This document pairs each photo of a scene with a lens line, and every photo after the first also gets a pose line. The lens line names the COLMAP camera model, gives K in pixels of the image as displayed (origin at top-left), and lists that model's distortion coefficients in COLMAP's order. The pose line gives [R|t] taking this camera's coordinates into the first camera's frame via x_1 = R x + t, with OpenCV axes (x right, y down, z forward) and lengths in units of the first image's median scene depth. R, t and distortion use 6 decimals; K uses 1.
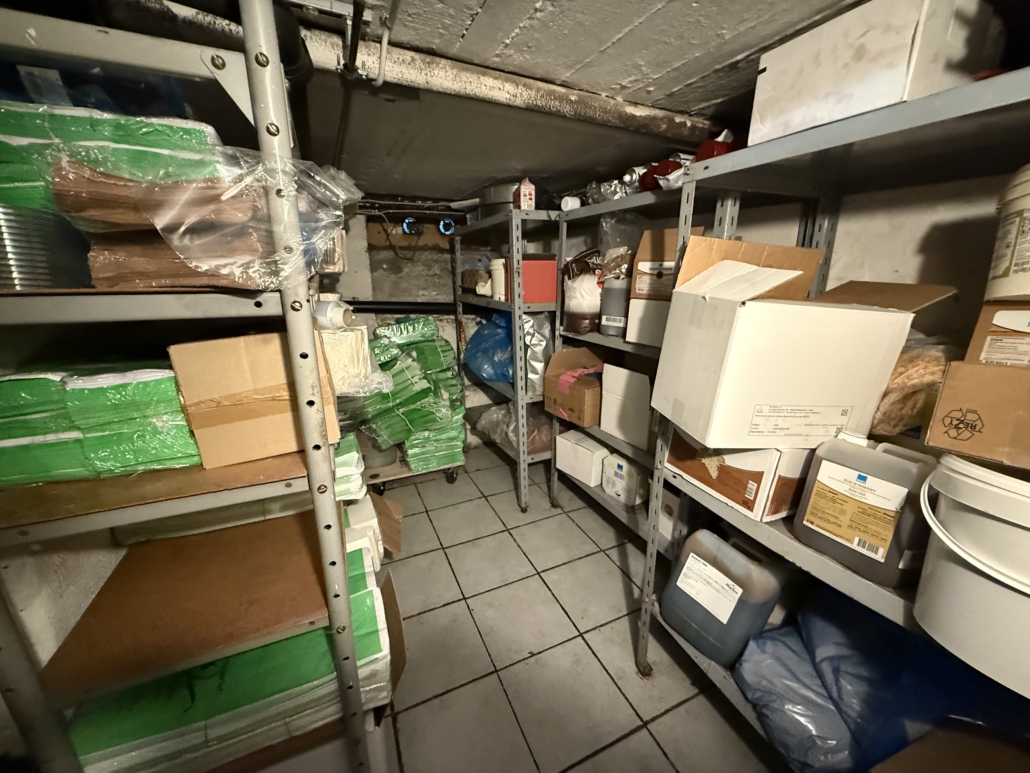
lens RADIAL K [[410.1, 0, 517.6], [0, 410.1, 386.8], [0, 0, 1]] dist [0.000653, 0.000118]
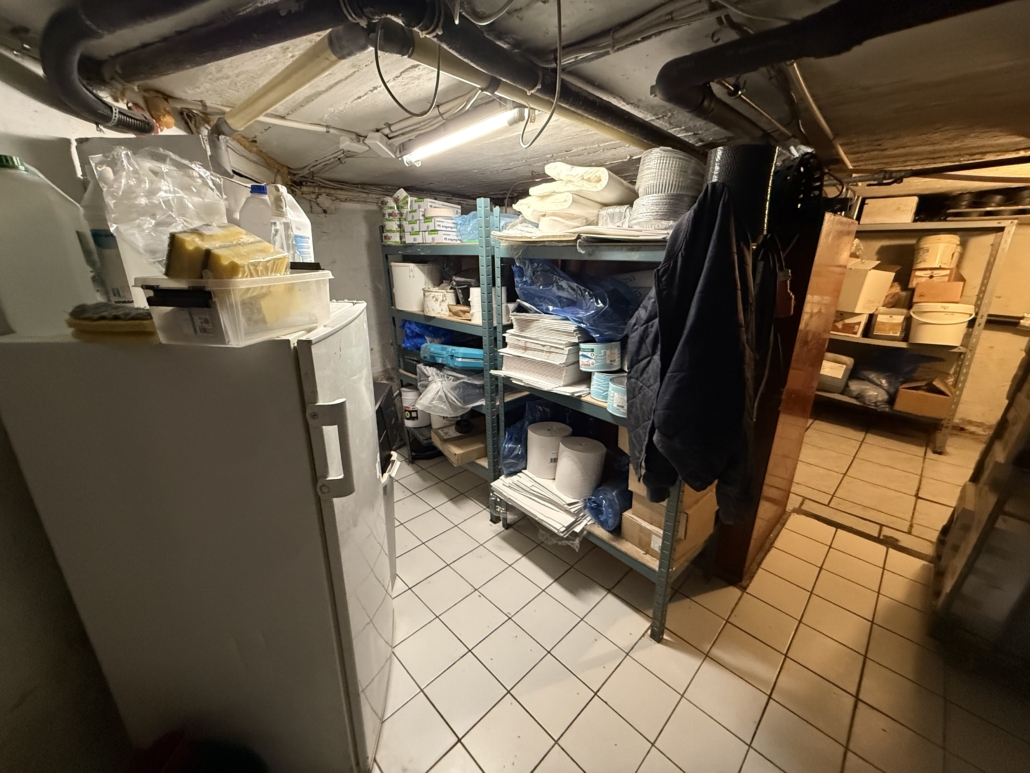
lens RADIAL K [[410.1, 0, 516.0], [0, 410.1, 384.4], [0, 0, 1]] dist [0.000653, 0.000118]
pose [[0.937381, -0.096360, 0.334710, -3.395089], [0.085016, 0.995203, 0.048415, 0.334411], [-0.337770, -0.016928, 0.941077, -1.276873]]
